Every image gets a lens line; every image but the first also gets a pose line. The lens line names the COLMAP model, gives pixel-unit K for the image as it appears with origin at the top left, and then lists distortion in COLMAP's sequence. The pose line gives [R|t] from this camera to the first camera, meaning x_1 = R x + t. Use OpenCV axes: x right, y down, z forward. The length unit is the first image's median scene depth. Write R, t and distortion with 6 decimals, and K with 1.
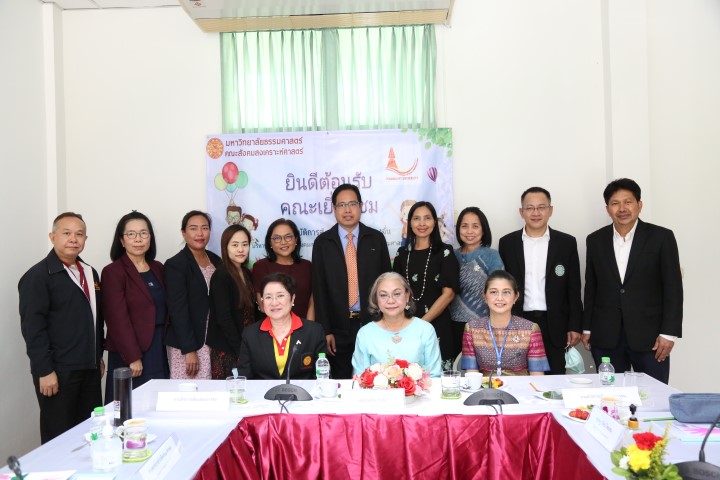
lens RADIAL K [[597.0, 0, 361.3], [0, 597.0, 240.2], [0, 0, 1]] dist [-0.006803, 0.000680]
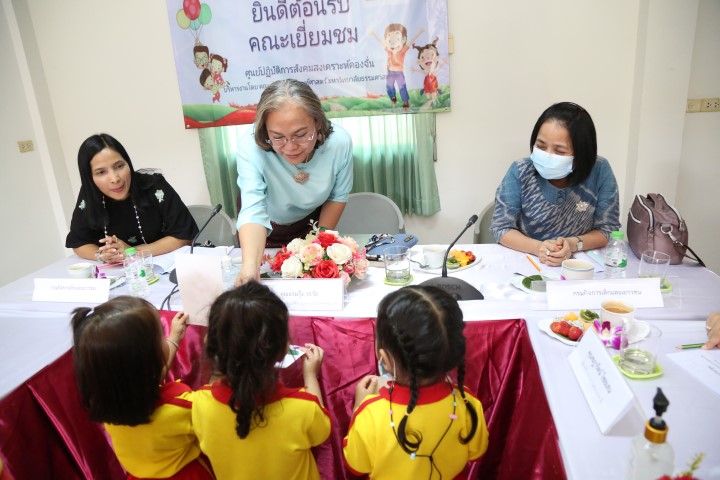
lens RADIAL K [[488.3, 0, 358.5], [0, 488.3, 240.6], [0, 0, 1]] dist [-0.095881, 0.000998]
pose [[0.993021, -0.008925, -0.117598, 0.105503], [0.043915, 0.953409, 0.298468, 0.019365], [0.109456, -0.301549, 0.947147, 0.265187]]
